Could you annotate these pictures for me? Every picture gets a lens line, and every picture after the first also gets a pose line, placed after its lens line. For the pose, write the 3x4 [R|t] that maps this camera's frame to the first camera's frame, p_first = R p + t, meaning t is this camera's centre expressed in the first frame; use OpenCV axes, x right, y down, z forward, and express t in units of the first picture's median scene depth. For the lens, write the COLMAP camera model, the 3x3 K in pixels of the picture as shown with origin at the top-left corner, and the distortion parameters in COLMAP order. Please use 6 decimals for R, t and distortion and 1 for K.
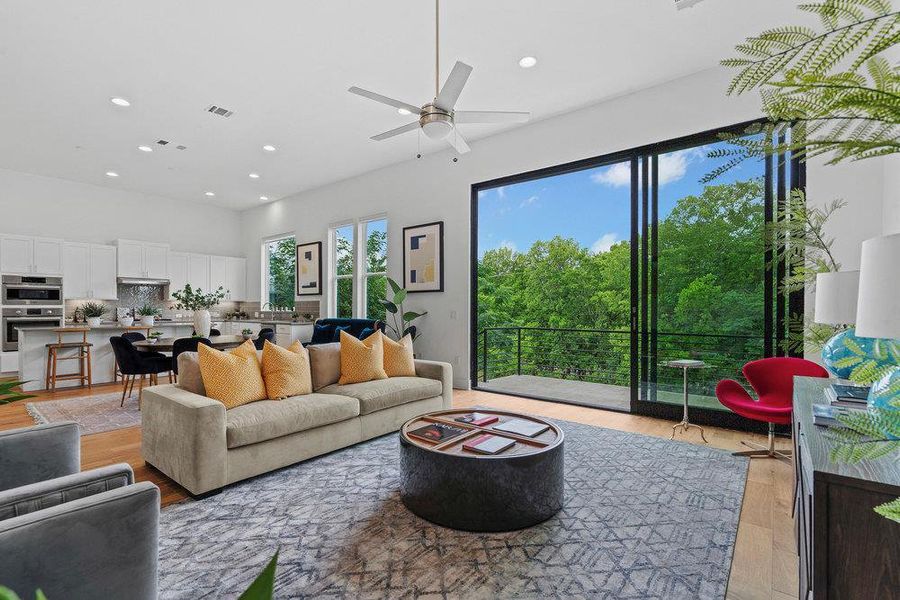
lens RADIAL K [[412.1, 0, 448.4], [0, 412.1, 309.3], [0, 0, 1]] dist [-0.004531, 0.002581]
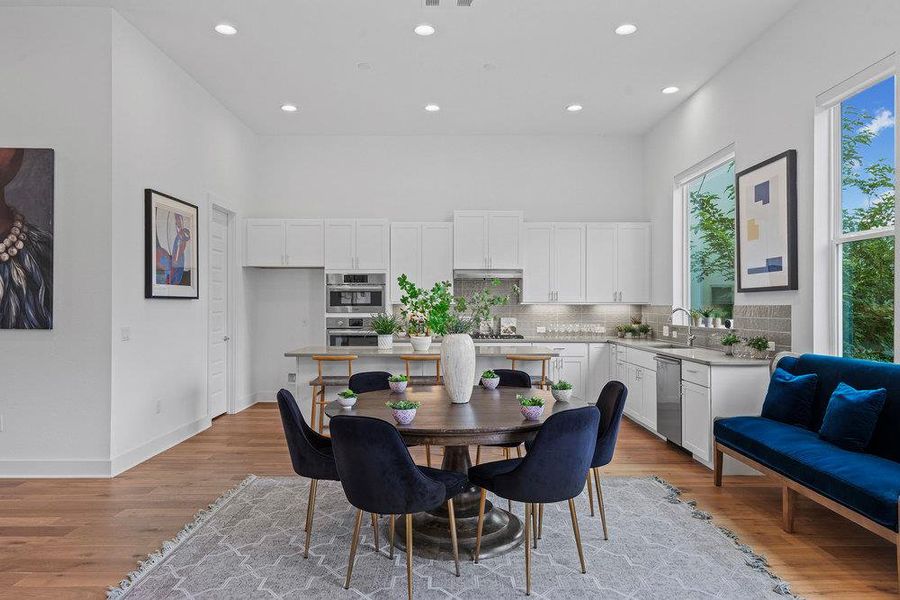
lens RADIAL K [[589.9, 0, 448.8], [0, 589.9, 300.3], [0, 0, 1]] dist [0.004972, 0.000846]
pose [[0.626402, -0.007684, -0.779462, -0.094891], [-0.003580, 0.999913, -0.012734, -0.019731], [0.779492, 0.010767, 0.626320, 0.461226]]
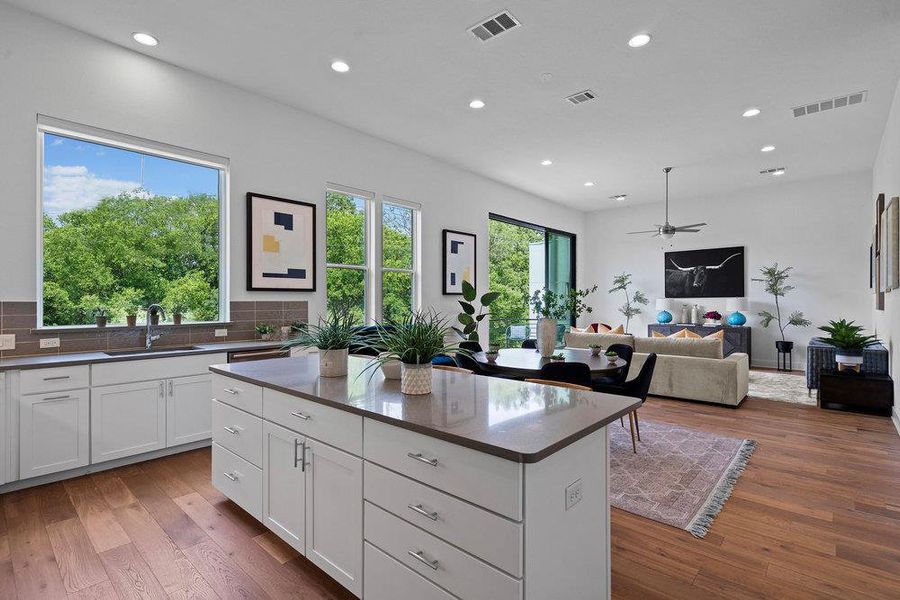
lens RADIAL K [[429.4, 0, 446.5], [0, 429.4, 301.7], [0, 0, 1]] dist [0.003923, -0.000644]
pose [[0.056267, -0.003205, 0.998411, -1.050812], [0.006452, 0.999975, 0.002846, -0.023209], [-0.998395, 0.006281, 0.056287, 0.860859]]
